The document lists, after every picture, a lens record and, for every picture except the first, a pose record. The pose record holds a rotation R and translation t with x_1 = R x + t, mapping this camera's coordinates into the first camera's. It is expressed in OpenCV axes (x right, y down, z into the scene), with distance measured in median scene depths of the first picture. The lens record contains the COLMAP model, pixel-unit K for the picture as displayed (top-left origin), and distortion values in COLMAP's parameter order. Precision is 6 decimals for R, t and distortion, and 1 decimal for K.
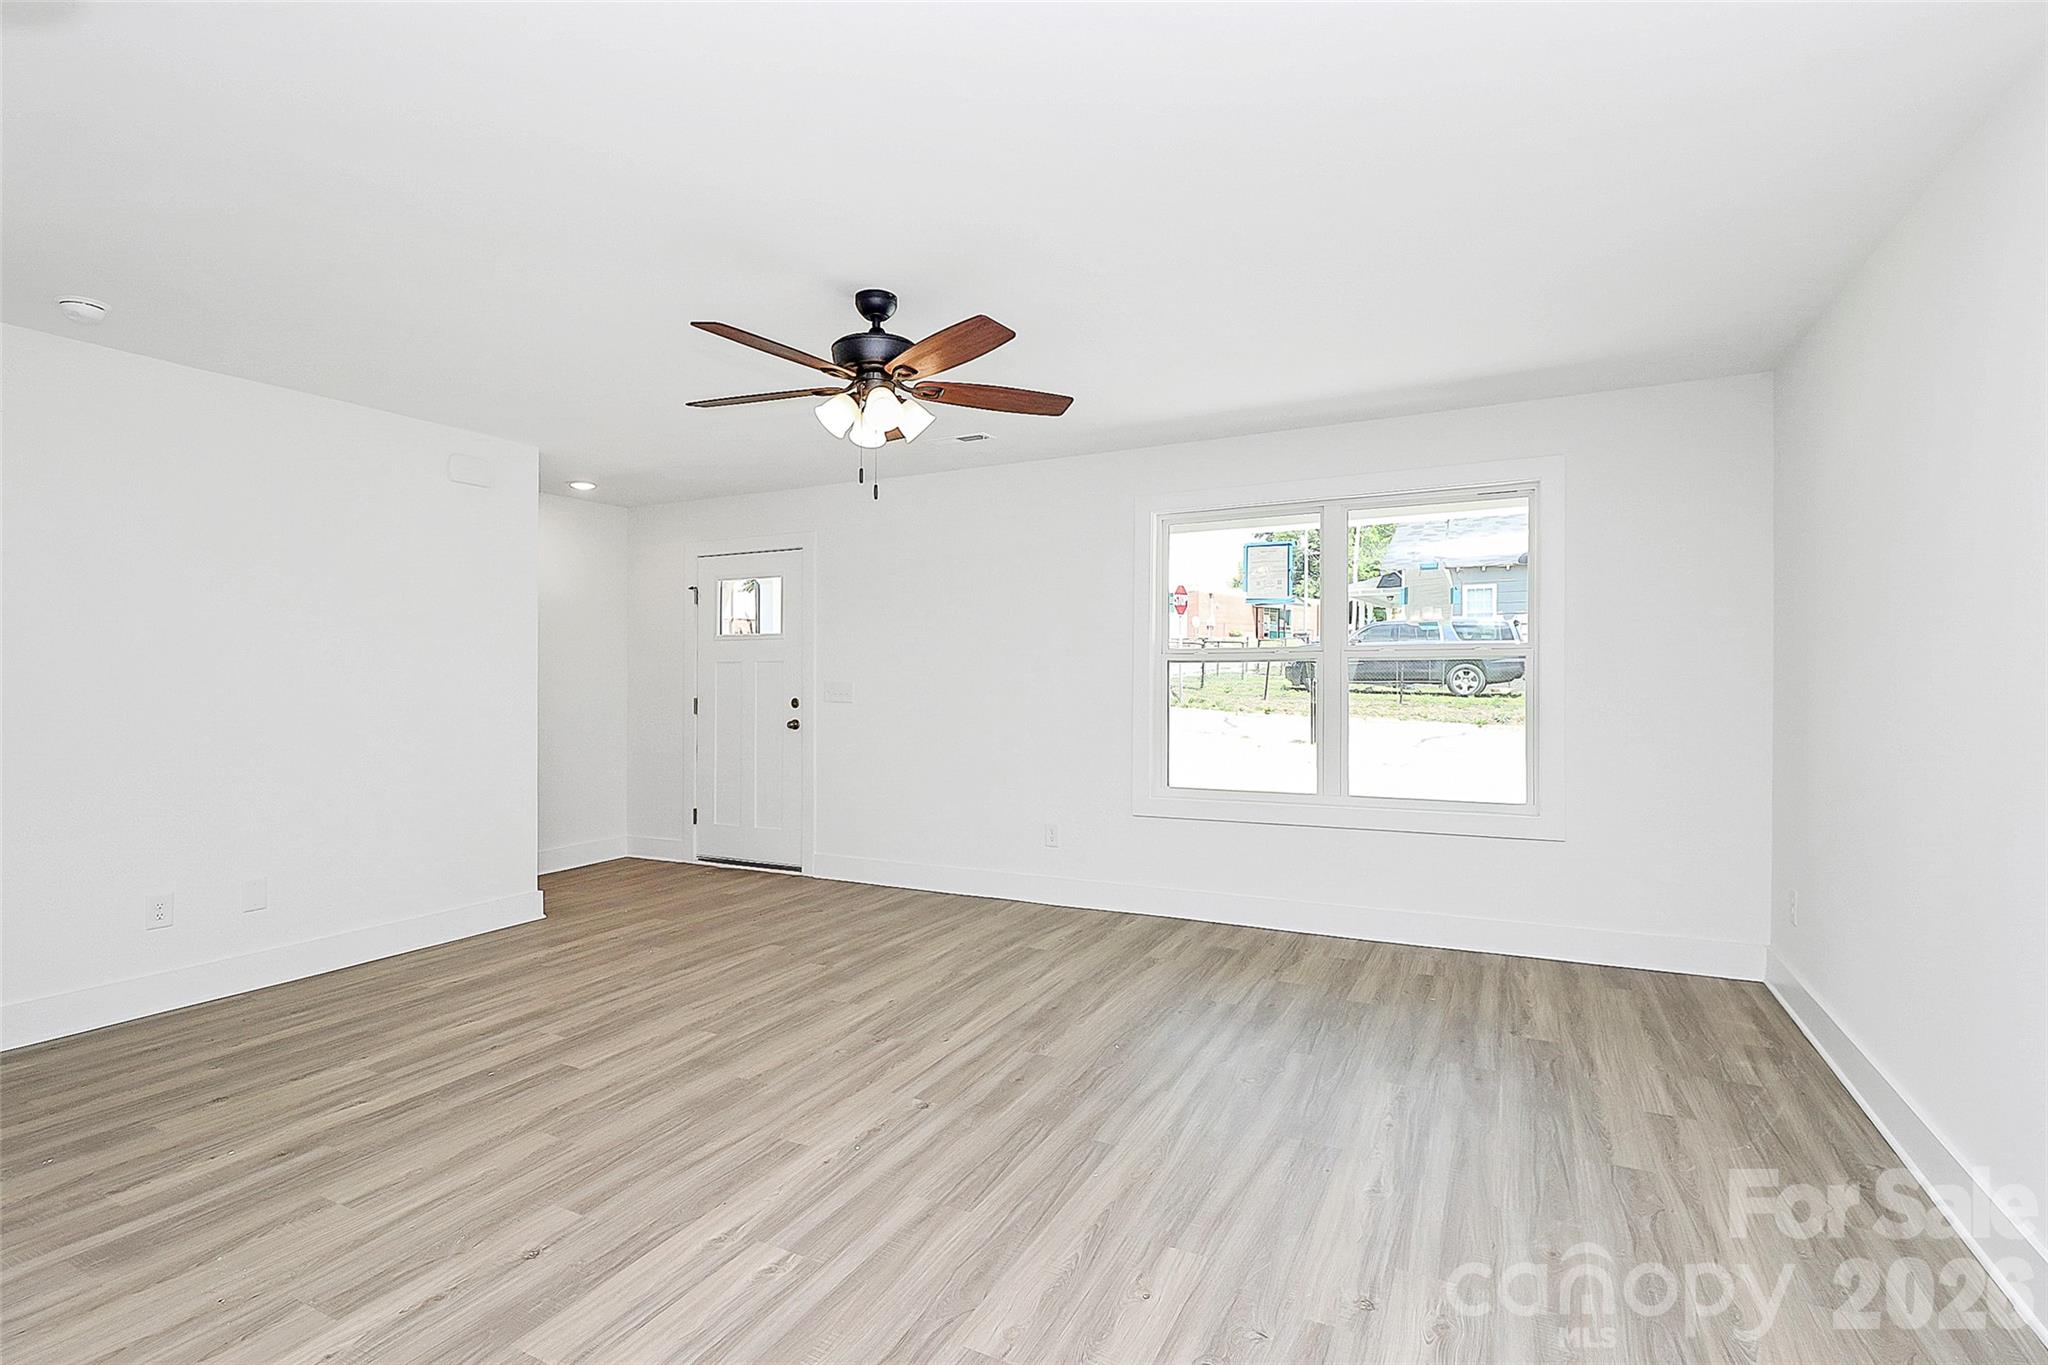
lens RADIAL K [[971.4, 0, 1018.8], [0, 971.4, 676.9], [0, 0, 1]] dist [0.000334, -0.011626]
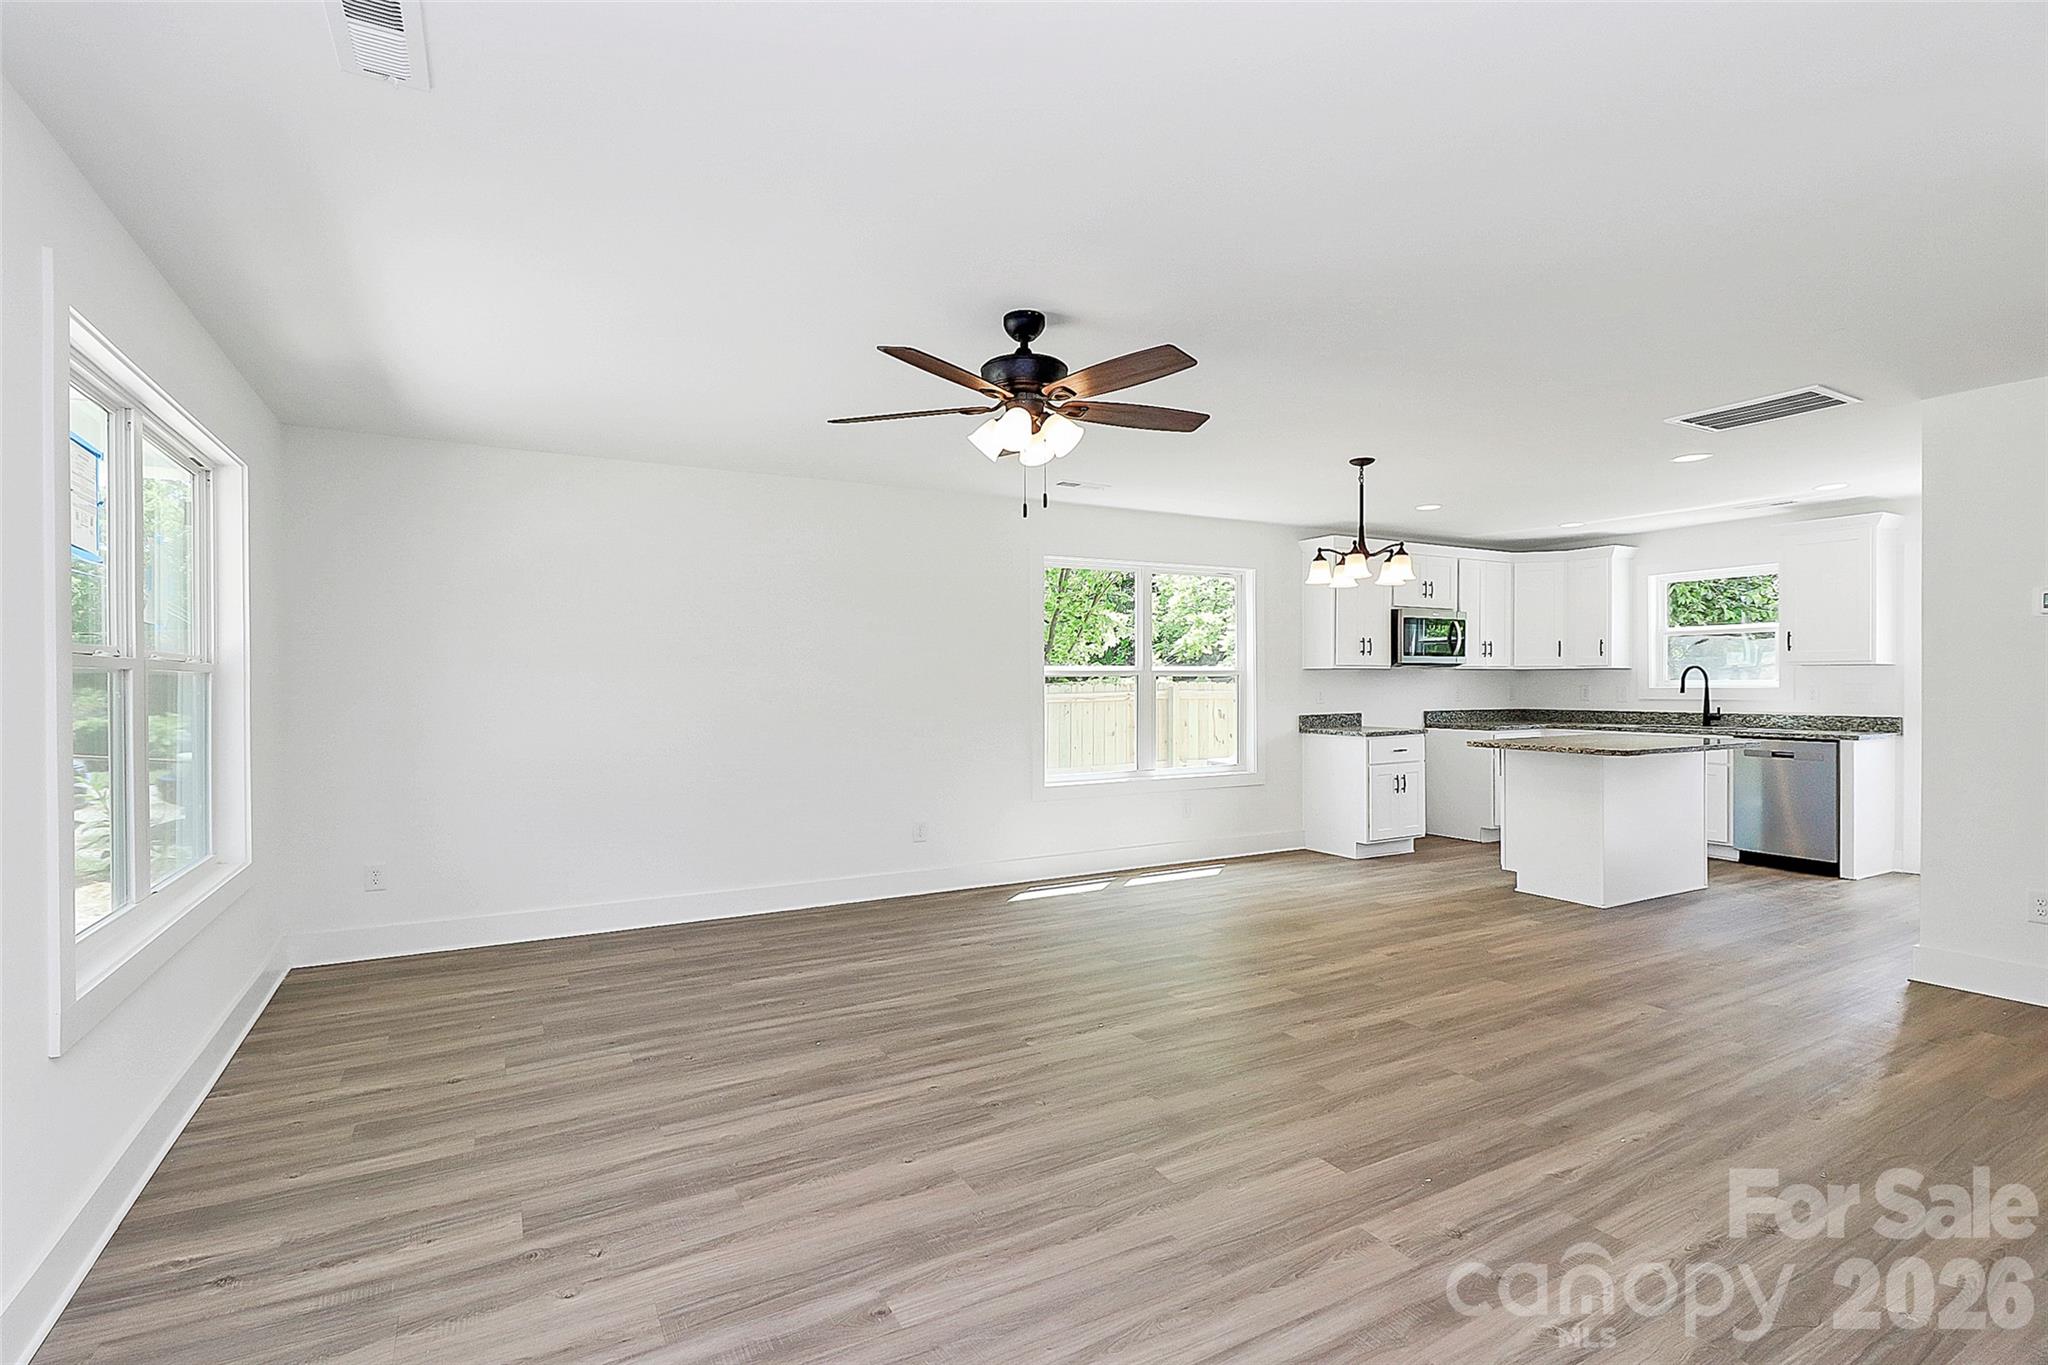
lens RADIAL K [[969.2, 0, 1024.0], [0, 969.2, 682.5], [0, 0, 1]] dist [0.020679, -0.023865]
pose [[-0.832125, 0.006683, 0.554547, -0.566979], [0.006952, 0.999975, -0.001619, -0.007564], [-0.554544, 0.002508, -0.832151, 1.474261]]
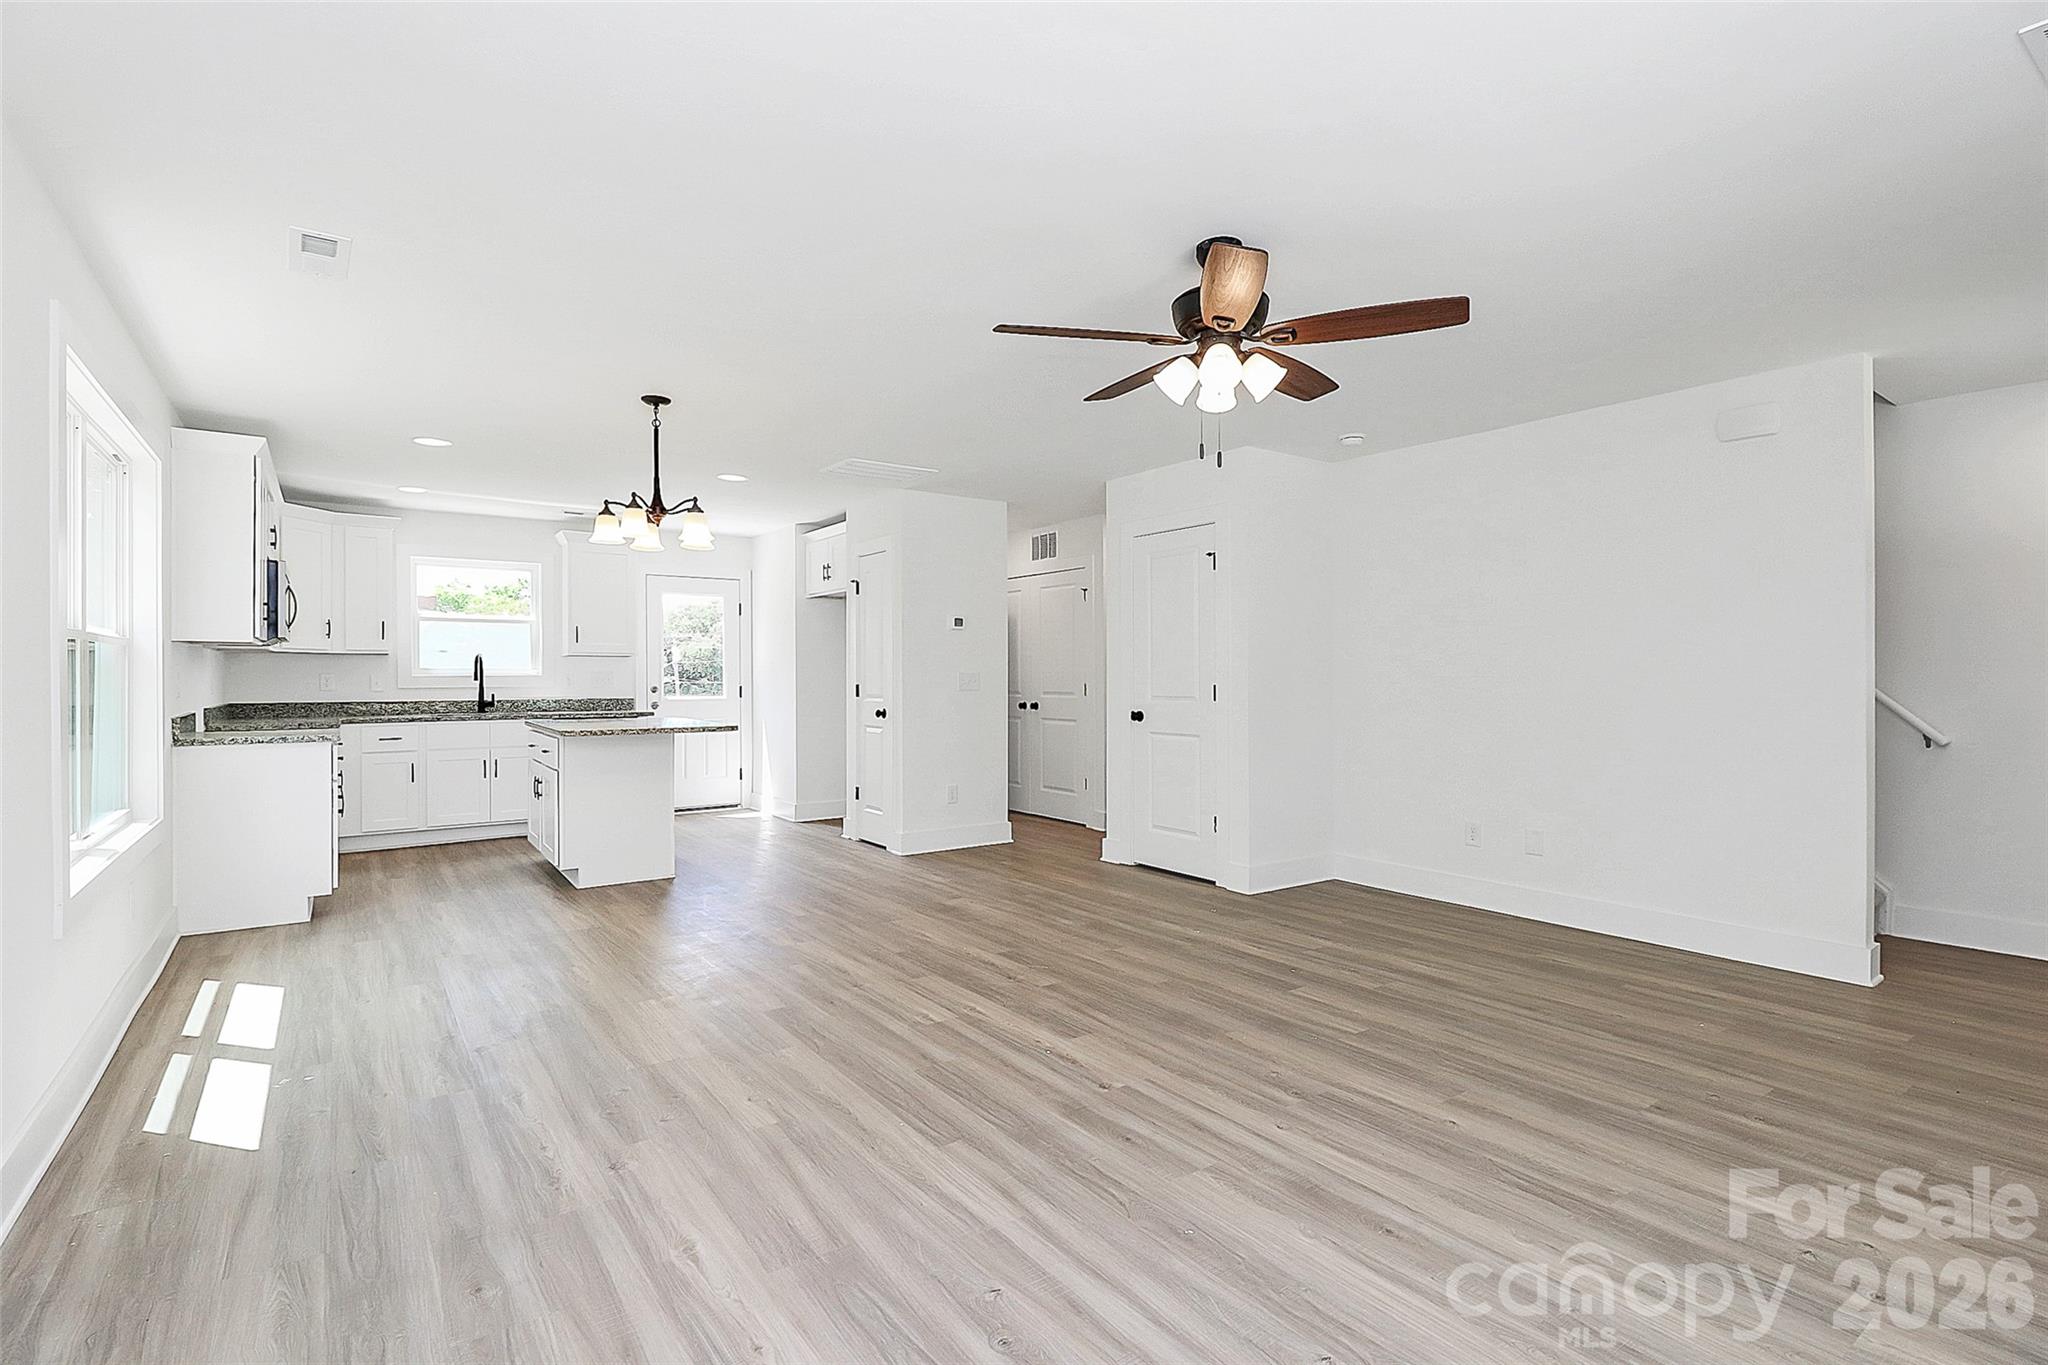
lens RADIAL K [[968.2, 0, 1024.0], [0, 968.2, 682.5], [0, 0, 1]] dist [0.002060, -0.008500]
pose [[-0.460549, 0.009411, -0.887584, 0.599824], [0.003860, 0.999956, 0.008599, 0.010624], [0.887626, 0.000534, -0.460565, 1.006290]]
